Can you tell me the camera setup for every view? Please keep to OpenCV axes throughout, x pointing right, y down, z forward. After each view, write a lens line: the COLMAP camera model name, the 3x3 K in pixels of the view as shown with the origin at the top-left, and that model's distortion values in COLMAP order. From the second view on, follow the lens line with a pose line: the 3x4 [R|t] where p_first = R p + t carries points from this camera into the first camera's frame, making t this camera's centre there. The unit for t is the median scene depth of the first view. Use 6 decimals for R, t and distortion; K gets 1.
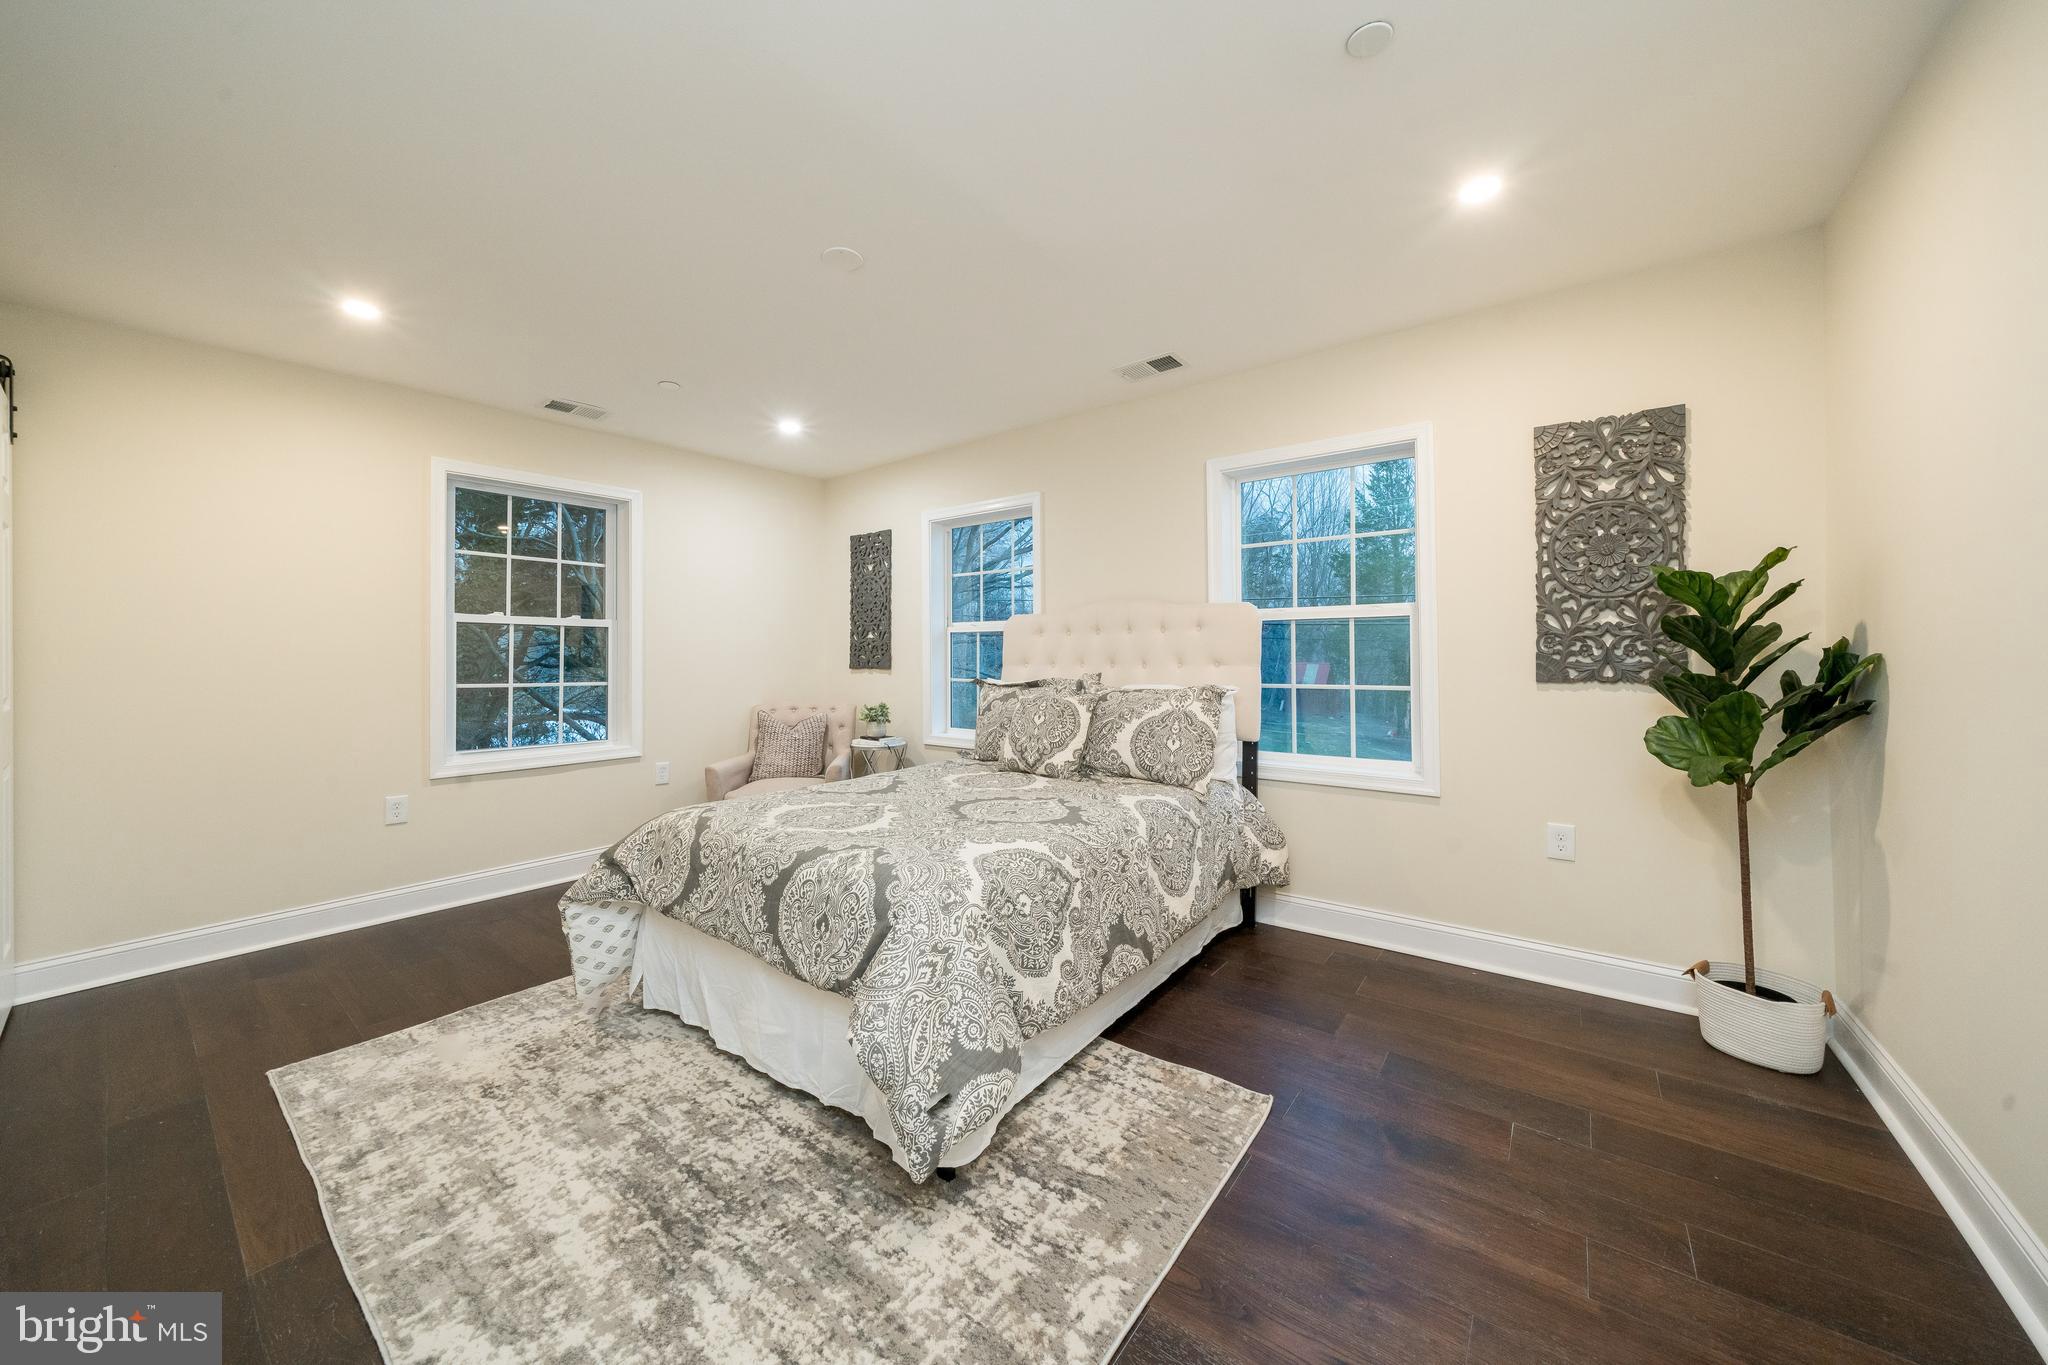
lens RADIAL K [[710.1, 0, 1007.7], [0, 710.1, 645.9], [0, 0, 1]] dist [0.008512, -0.000025]
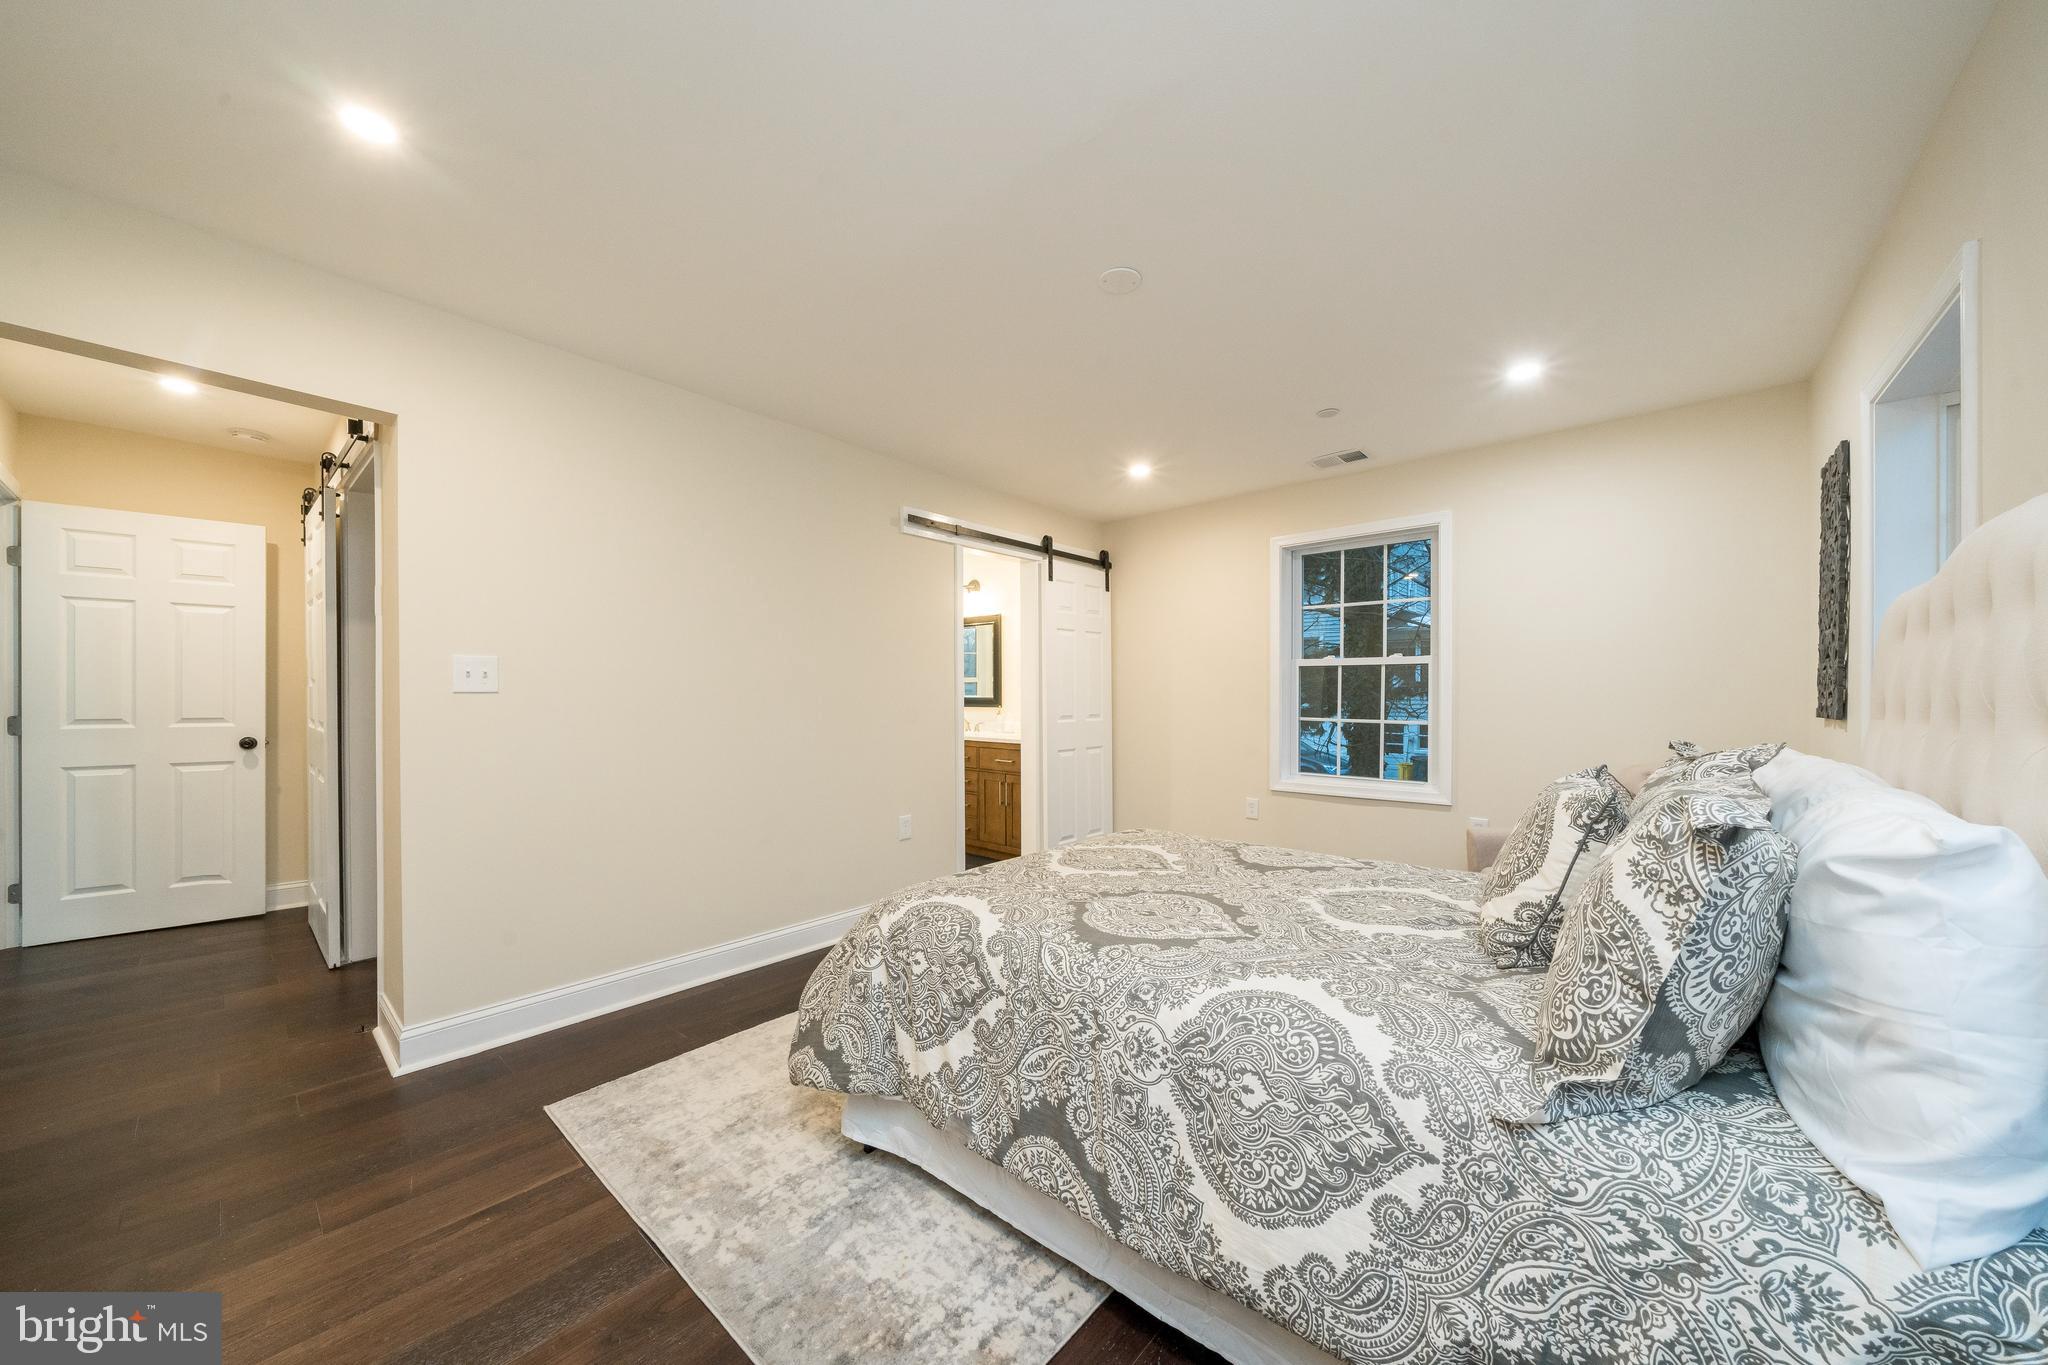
lens RADIAL K [[710.1, 0, 1005.1], [0, 710.1, 691.4], [0, 0, 1]] dist [0.008512, -0.000025]
pose [[-0.044668, 0.001757, -0.999000, 0.657220], [0.010341, 0.999946, 0.001296, 0.003539], [0.998948, -0.010273, -0.044684, 0.796044]]
